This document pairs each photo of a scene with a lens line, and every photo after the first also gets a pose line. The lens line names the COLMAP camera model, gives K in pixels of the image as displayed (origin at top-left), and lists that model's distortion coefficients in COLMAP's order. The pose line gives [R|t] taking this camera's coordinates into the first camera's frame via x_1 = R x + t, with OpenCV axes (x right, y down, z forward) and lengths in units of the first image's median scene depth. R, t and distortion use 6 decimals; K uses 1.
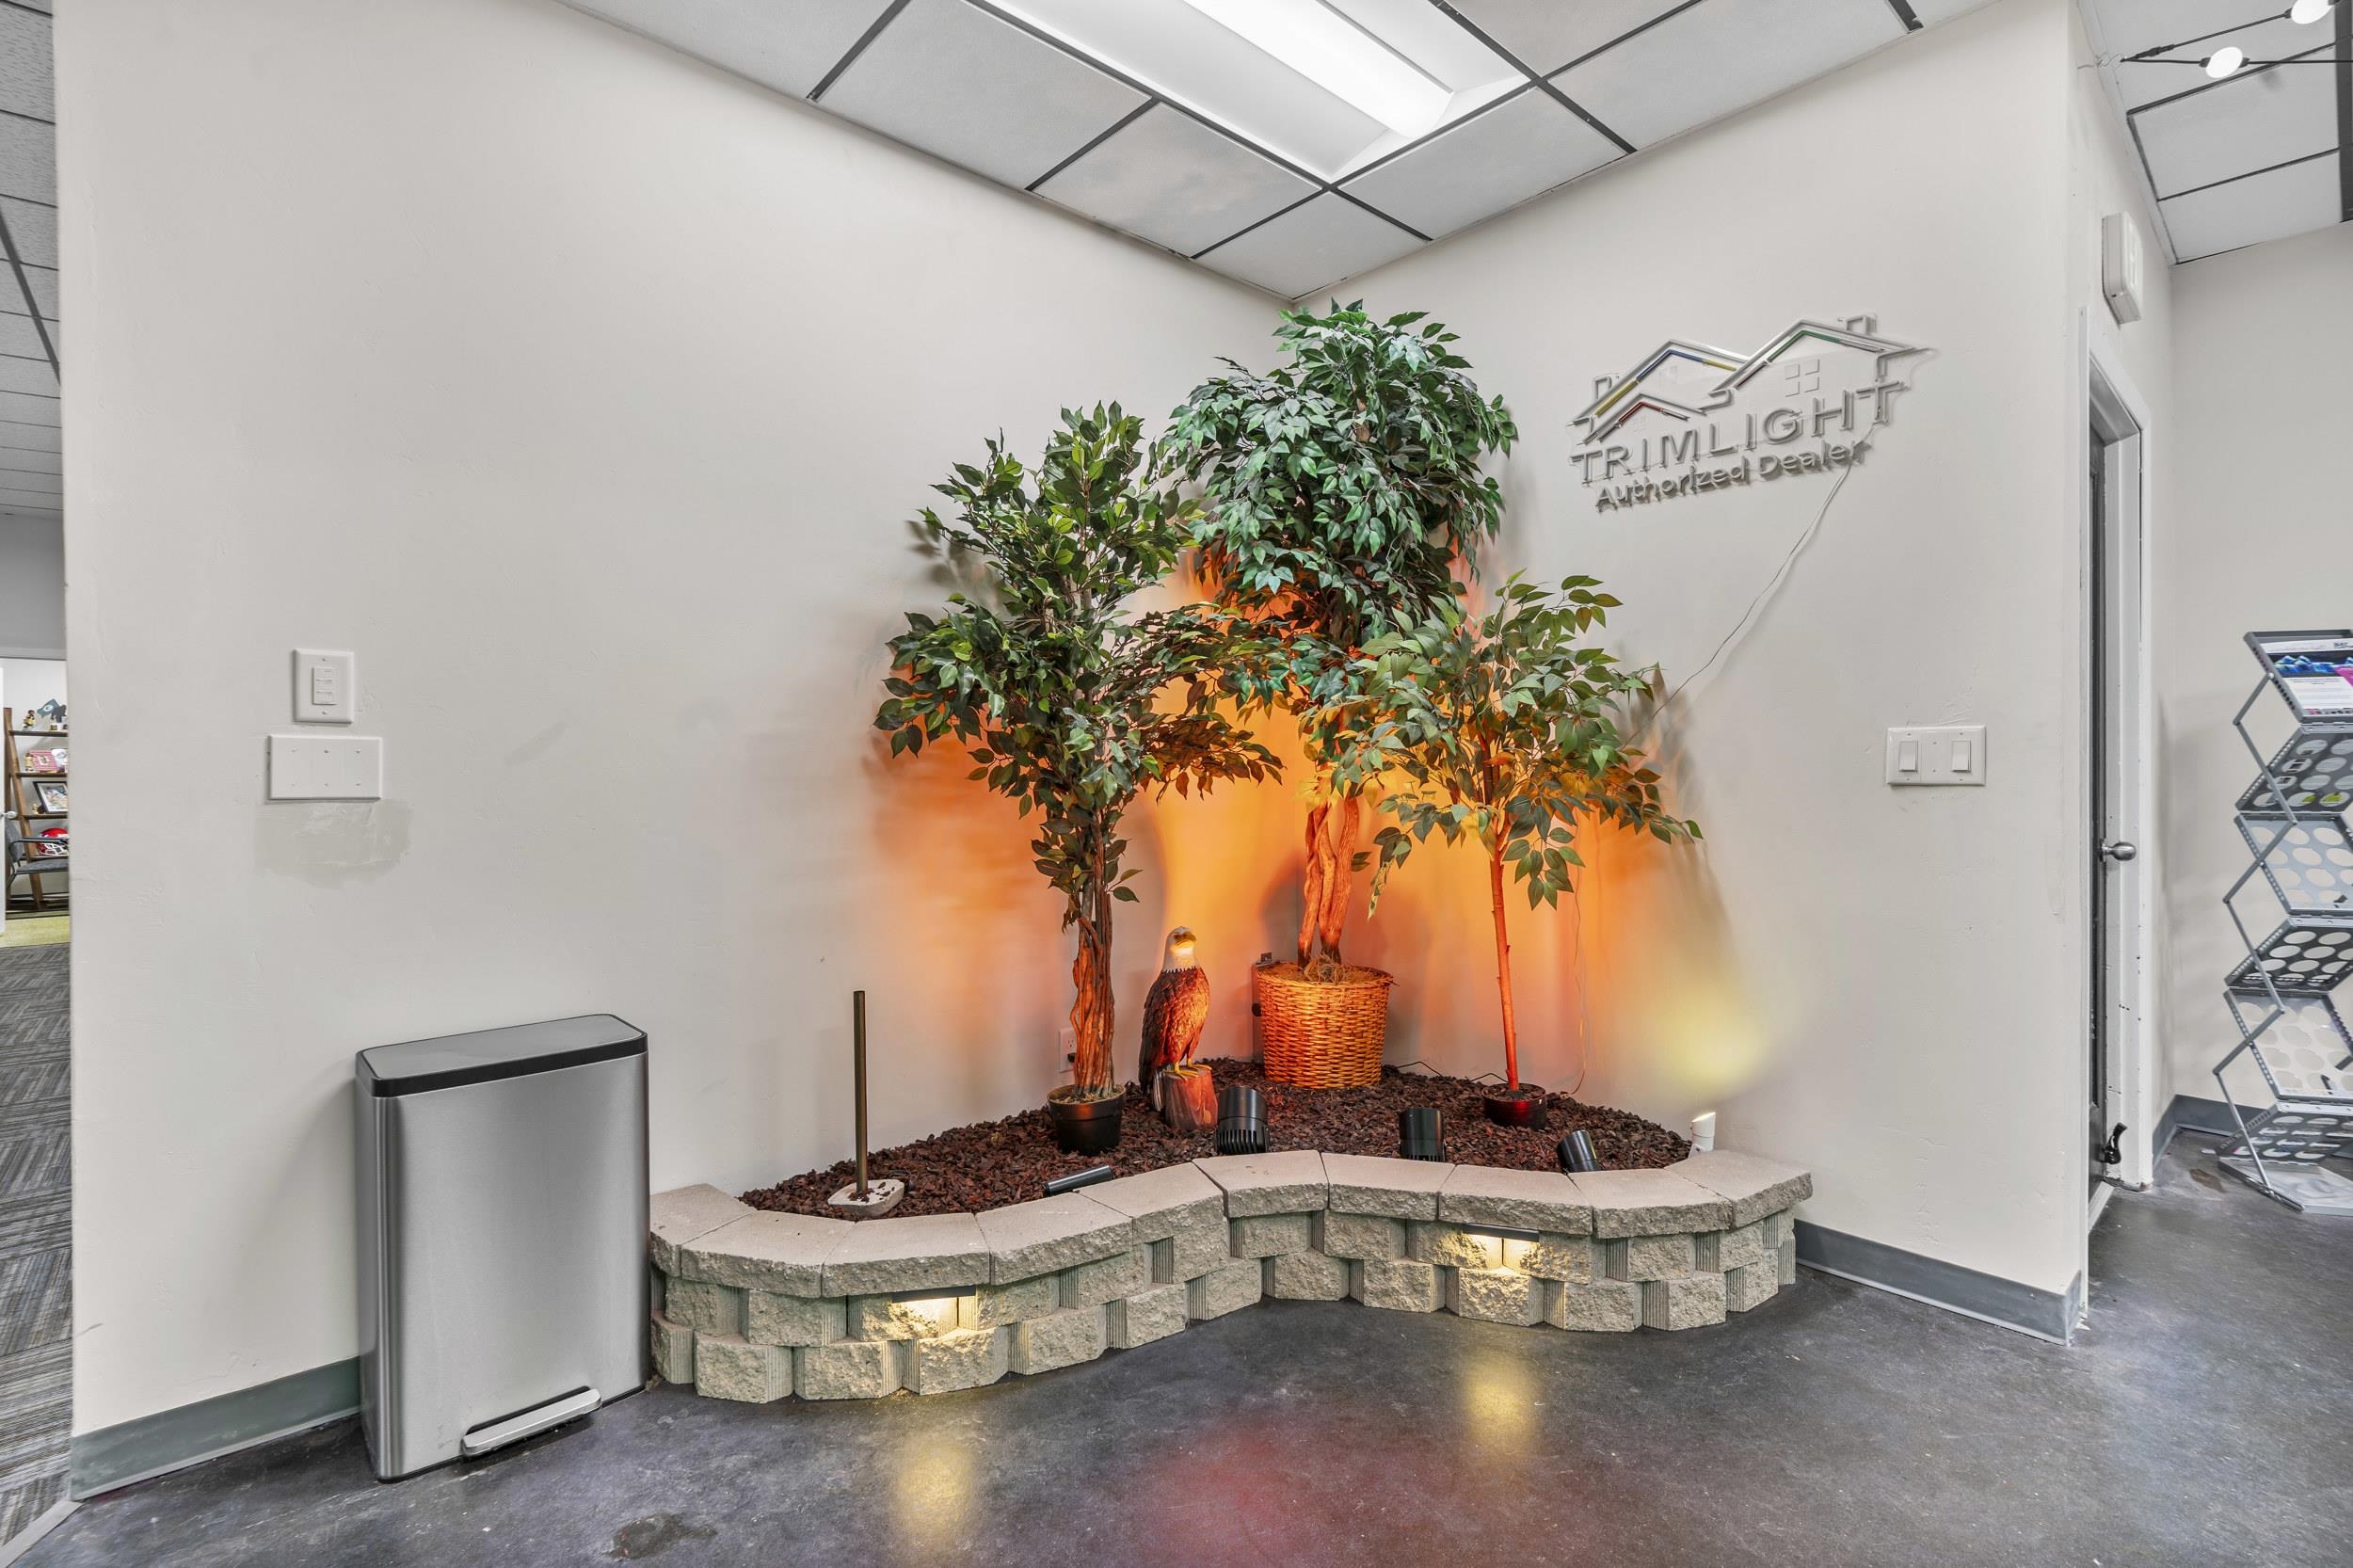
lens RADIAL K [[1082.9, 0, 1156.2], [0, 1082.9, 771.1], [0, 0, 1]] dist [0.000190, 0.000154]
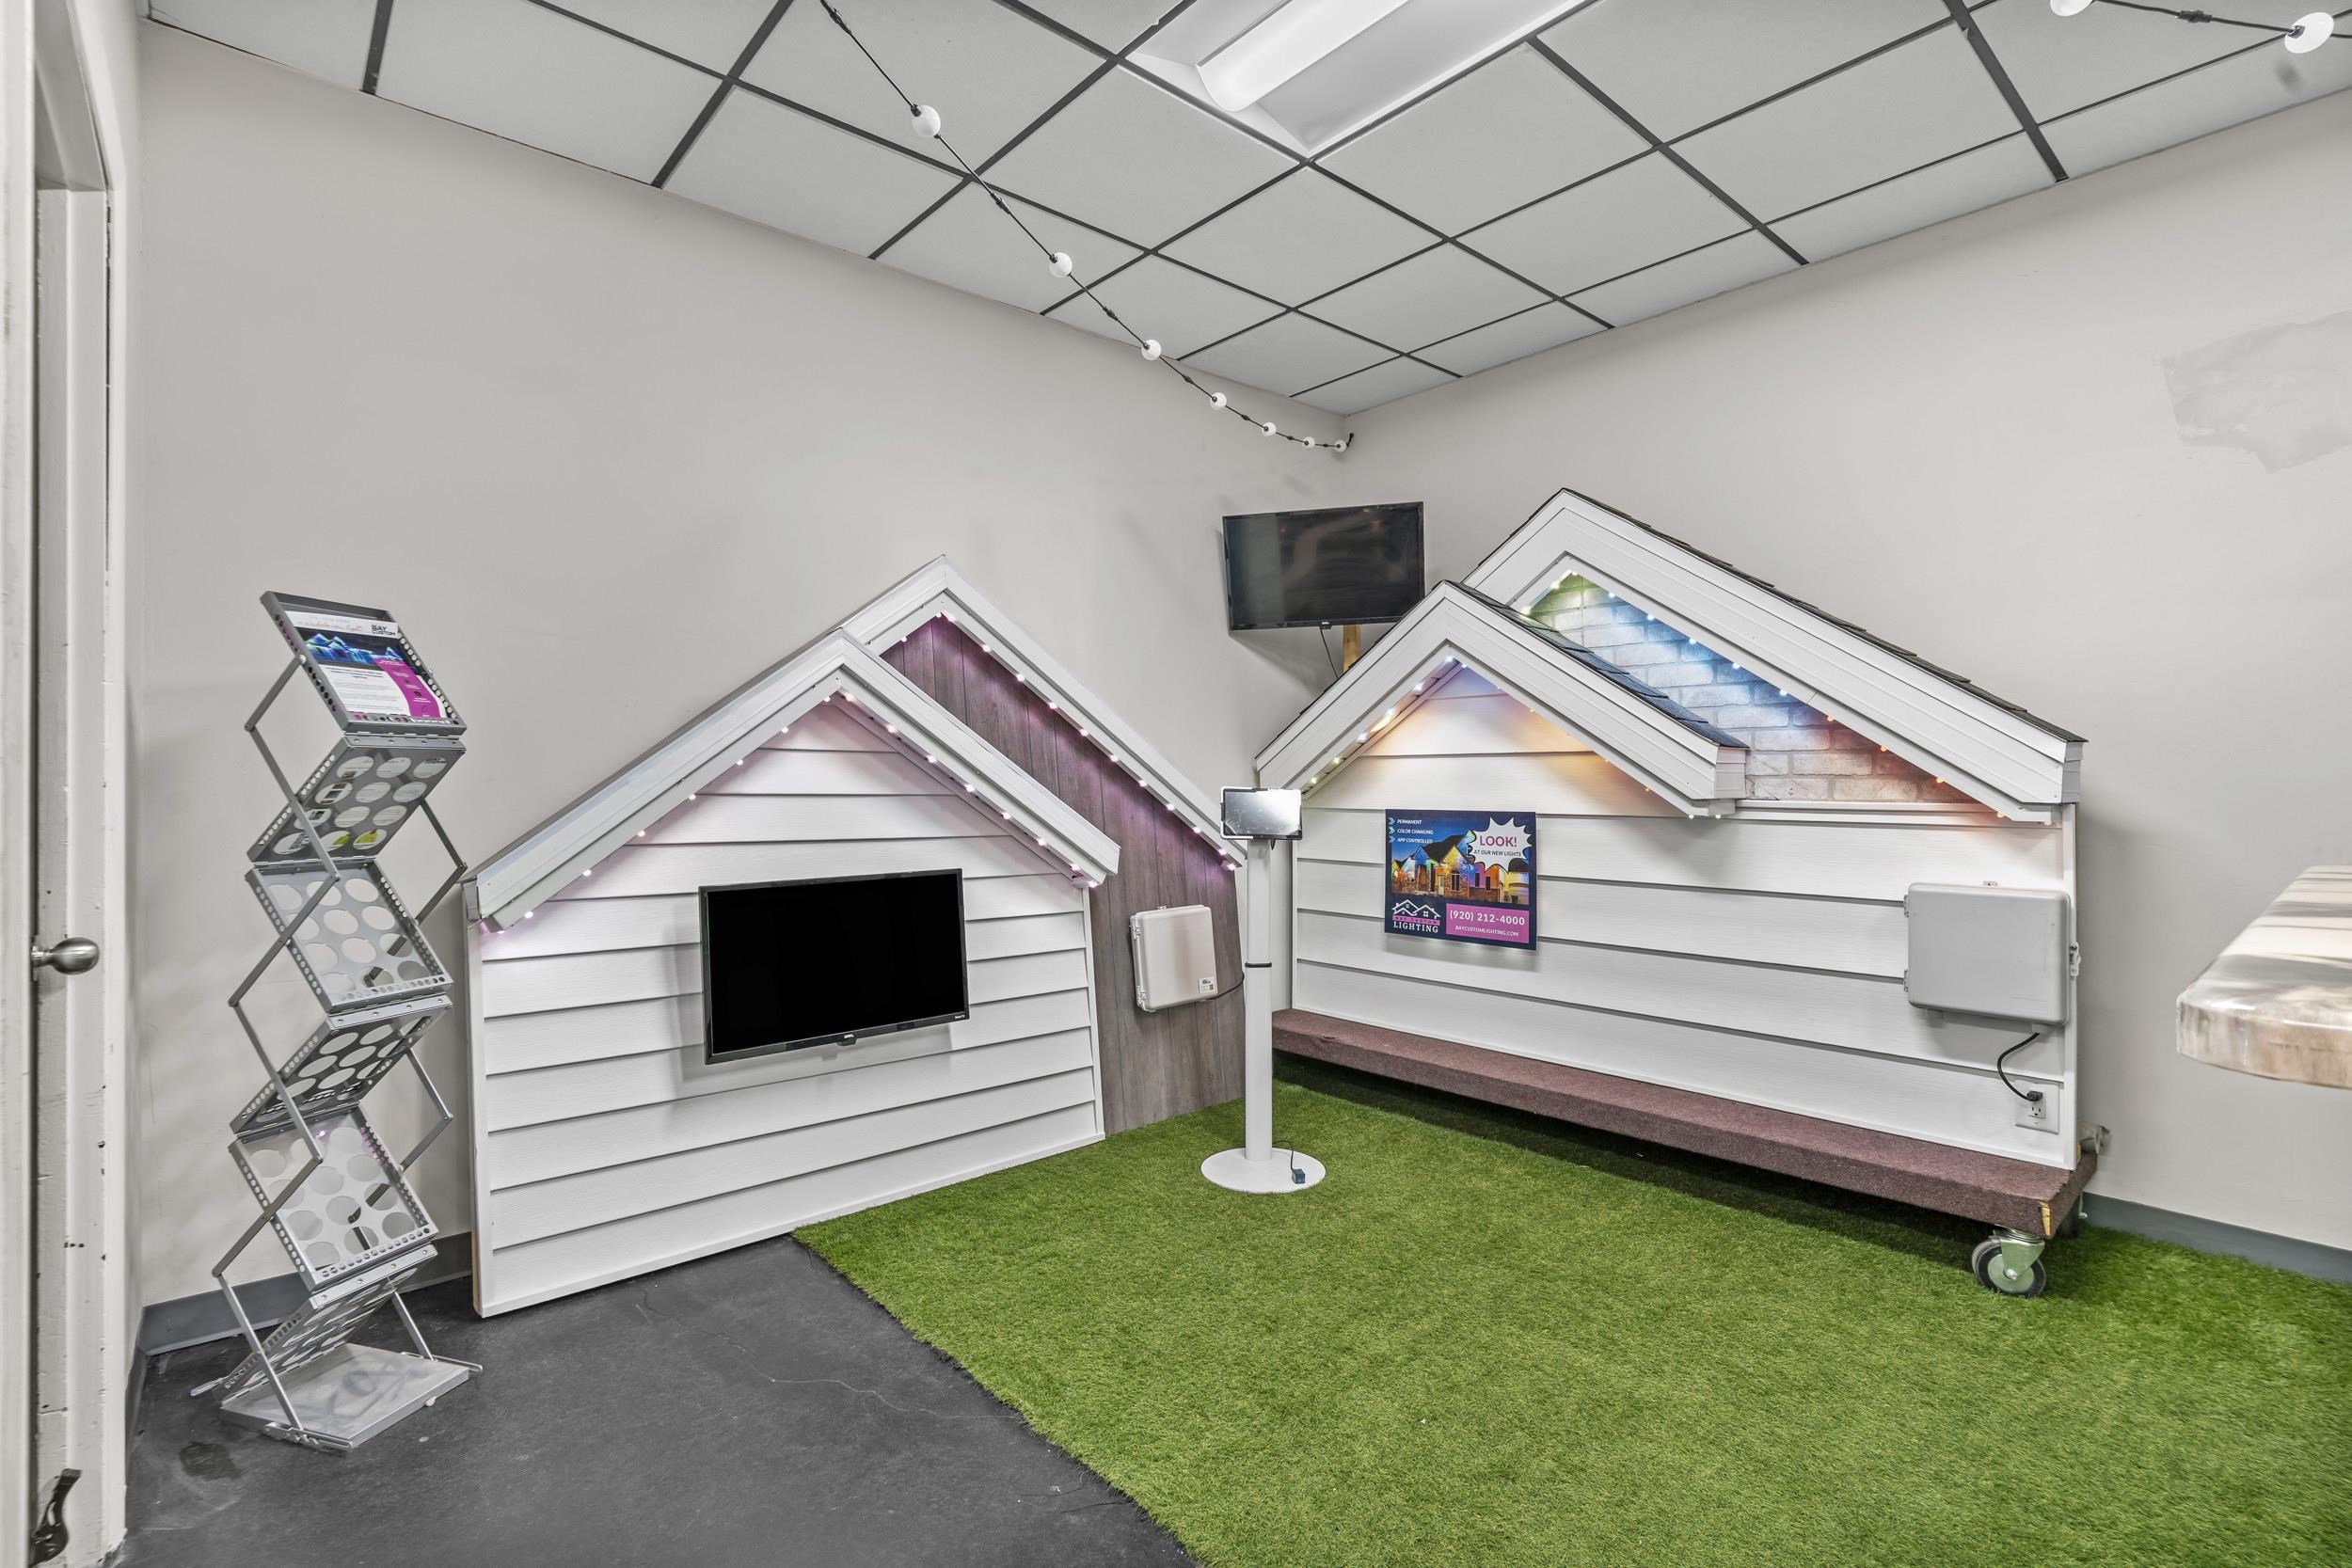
lens RADIAL K [[1082.3, 0, 1154.5], [0, 1082.3, 778.7], [0, 0, 1]] dist [0.000190, 0.000154]
pose [[0.031484, 0.008480, 0.999468, 0.372872], [0.007139, 0.999937, -0.008709, -0.004676], [-0.999479, 0.007409, 0.031422, 0.447182]]
